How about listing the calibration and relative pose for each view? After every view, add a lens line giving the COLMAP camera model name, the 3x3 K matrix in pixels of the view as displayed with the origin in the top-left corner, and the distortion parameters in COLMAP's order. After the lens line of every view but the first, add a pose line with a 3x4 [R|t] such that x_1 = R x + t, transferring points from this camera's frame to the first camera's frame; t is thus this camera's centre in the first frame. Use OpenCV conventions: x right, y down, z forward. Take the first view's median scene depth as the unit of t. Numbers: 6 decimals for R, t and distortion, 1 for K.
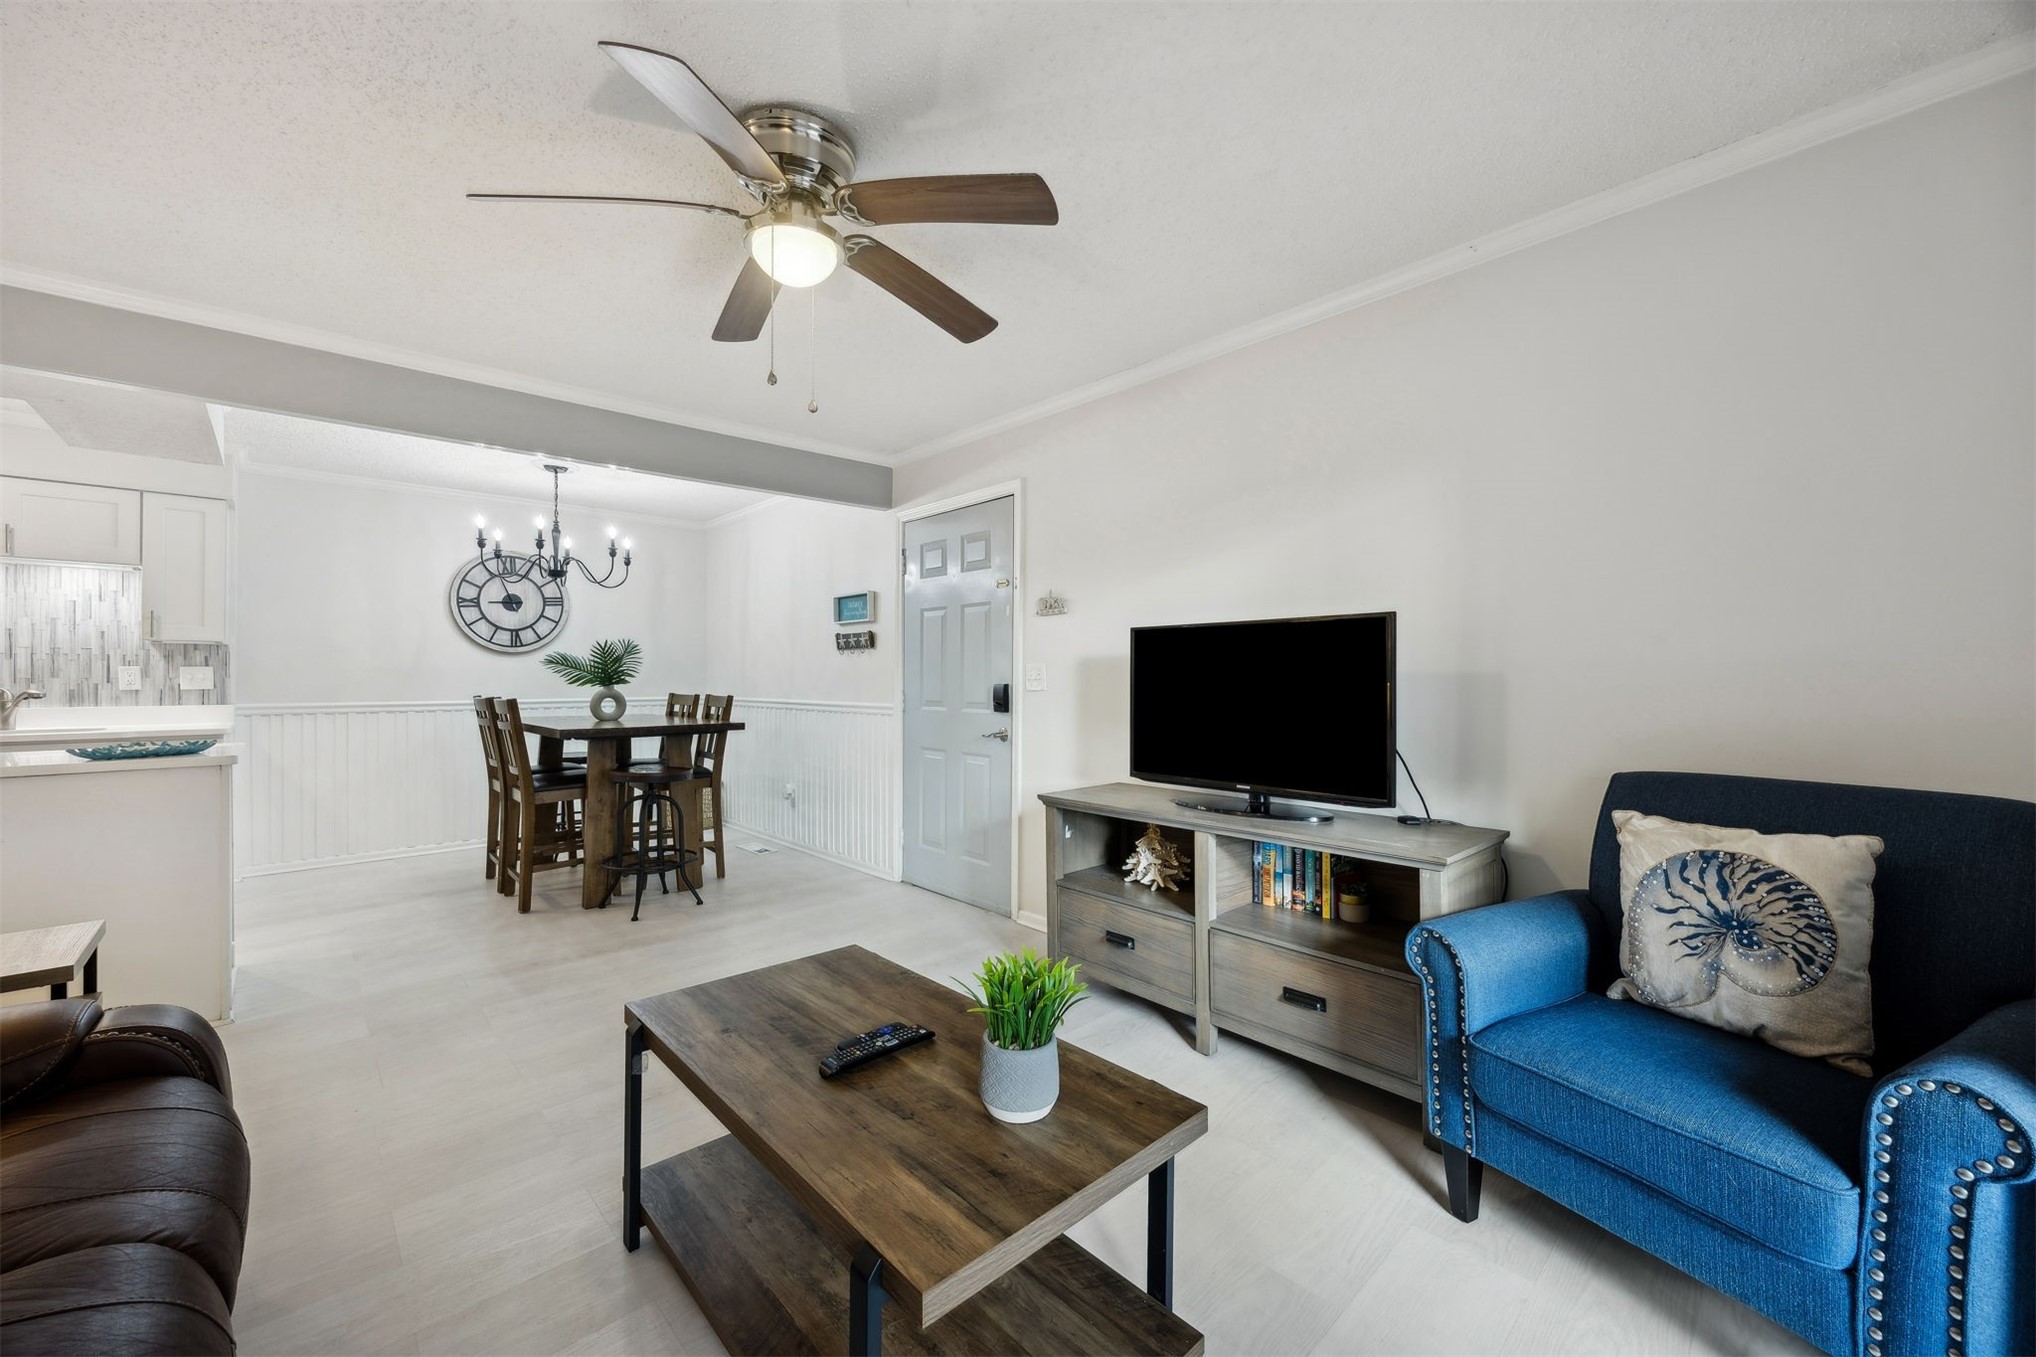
lens RADIAL K [[804.7, 0, 966.6], [0, 804.7, 682.4], [0, 0, 1]] dist [0.045006, -0.000039]
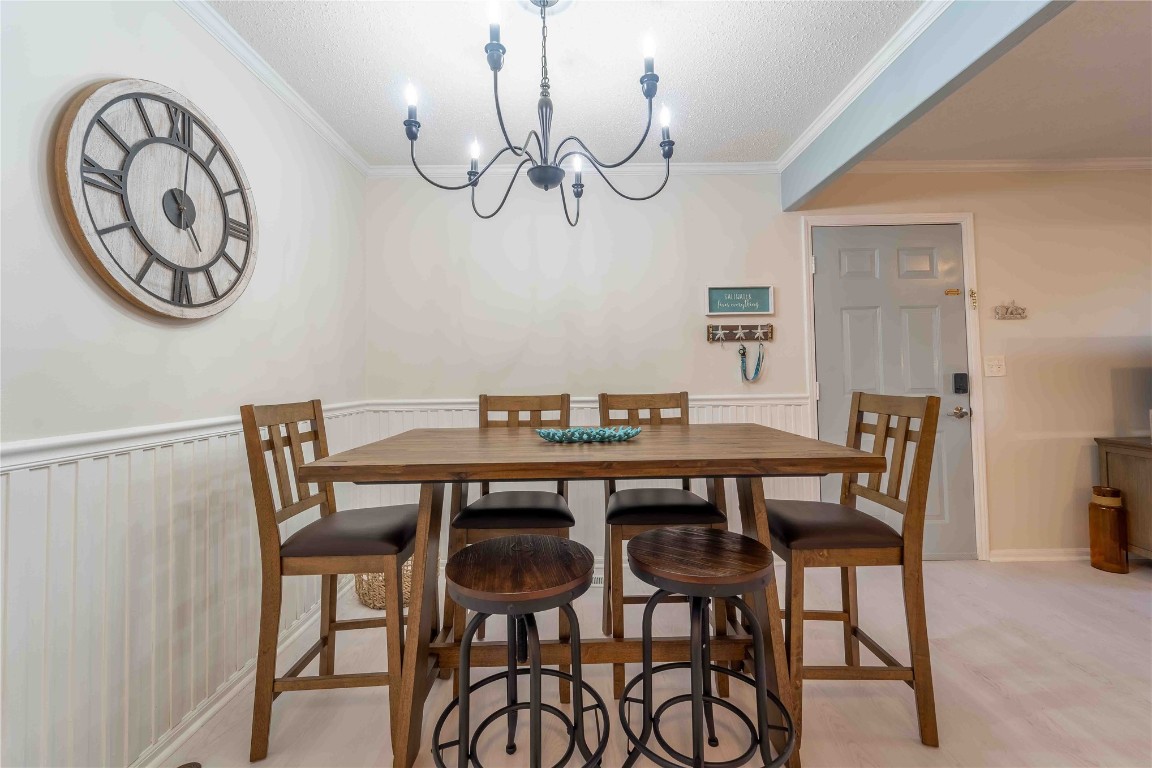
lens RADIAL K [[455.0, 0, 567.2], [0, 455.0, 352.4], [0, 0, 1]] dist [-0.011678, 0.000185]
pose [[0.670965, 0.038069, 0.740511, -0.714488], [0.017612, 0.997581, -0.067243, 0.006573], [-0.741280, 0.058160, 0.668671, 0.804112]]
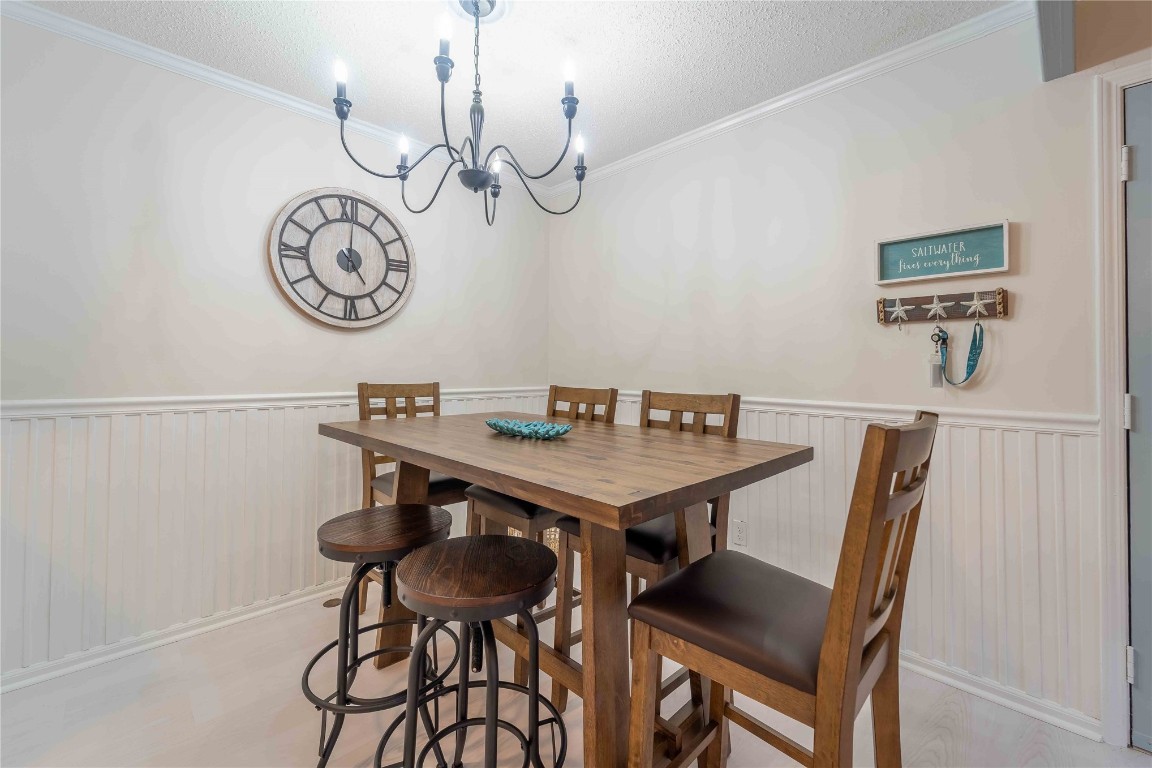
lens RADIAL K [[450.6, 0, 579.8], [0, 450.6, 353.2], [0, 0, 1]] dist [-0.015248, 0.011543]
pose [[0.997190, 0.022599, 0.071418, -0.449480], [-0.018993, 0.998530, -0.050767, 0.006423], [-0.072460, 0.049268, 0.996154, 0.694598]]
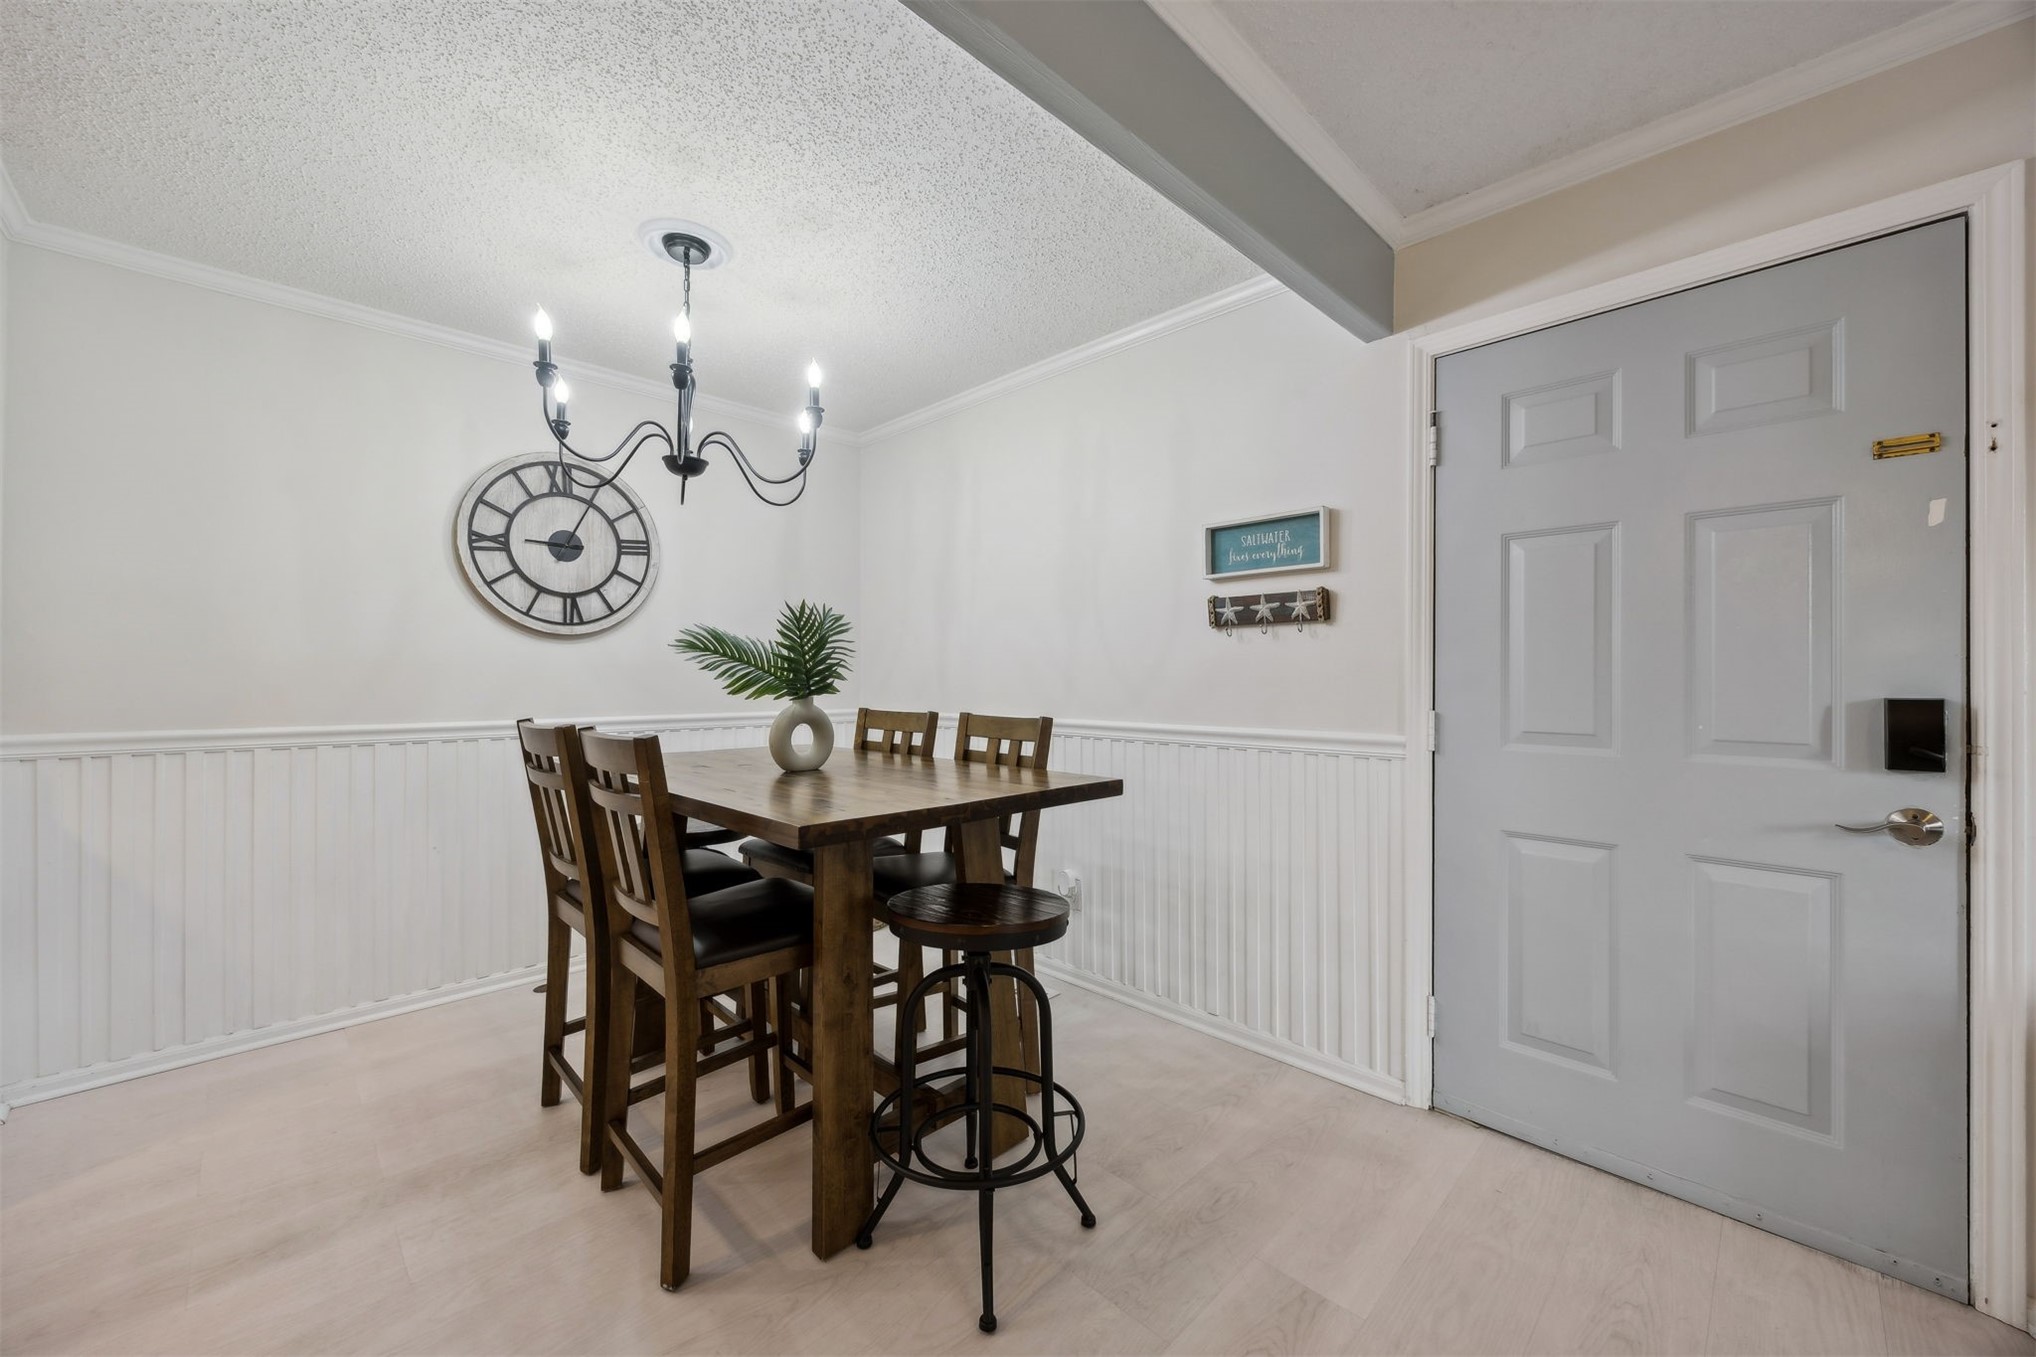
lens RADIAL K [[805.3, 0, 1009.2], [0, 805.3, 684.4], [0, 0, 1]] dist [0.016764, 0.000093]
pose [[0.998265, 0.001112, 0.058878, -0.340785], [-0.001219, 0.999998, 0.001784, -0.004457], [-0.058876, -0.001852, 0.998264, 0.508641]]
